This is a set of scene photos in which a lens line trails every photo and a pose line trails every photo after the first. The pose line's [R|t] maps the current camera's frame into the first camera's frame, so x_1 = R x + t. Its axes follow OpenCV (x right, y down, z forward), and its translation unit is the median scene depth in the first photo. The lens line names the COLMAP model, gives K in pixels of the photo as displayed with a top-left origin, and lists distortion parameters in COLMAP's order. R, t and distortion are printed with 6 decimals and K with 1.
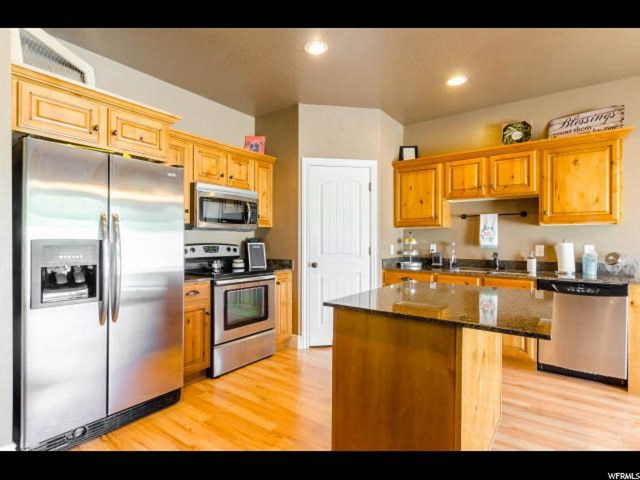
lens RADIAL K [[330.4, 0, 319.6], [0, 330.4, 243.3], [0, 0, 1]] dist [0.004869, 0.000203]
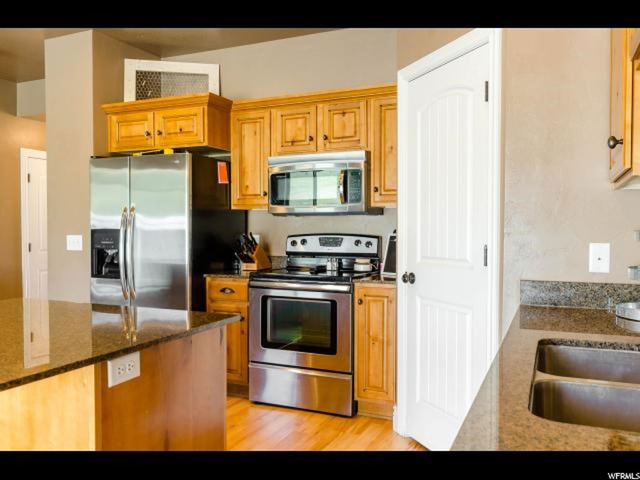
lens RADIAL K [[547.2, 0, 320.5], [0, 547.2, 241.7], [0, 0, 1]] dist [0.026477, 0.002231]
pose [[0.206301, 0.022702, -0.978225, 0.838878], [-0.007745, 0.999737, 0.021568, -0.007627], [0.978458, 0.003127, 0.206423, 0.743412]]
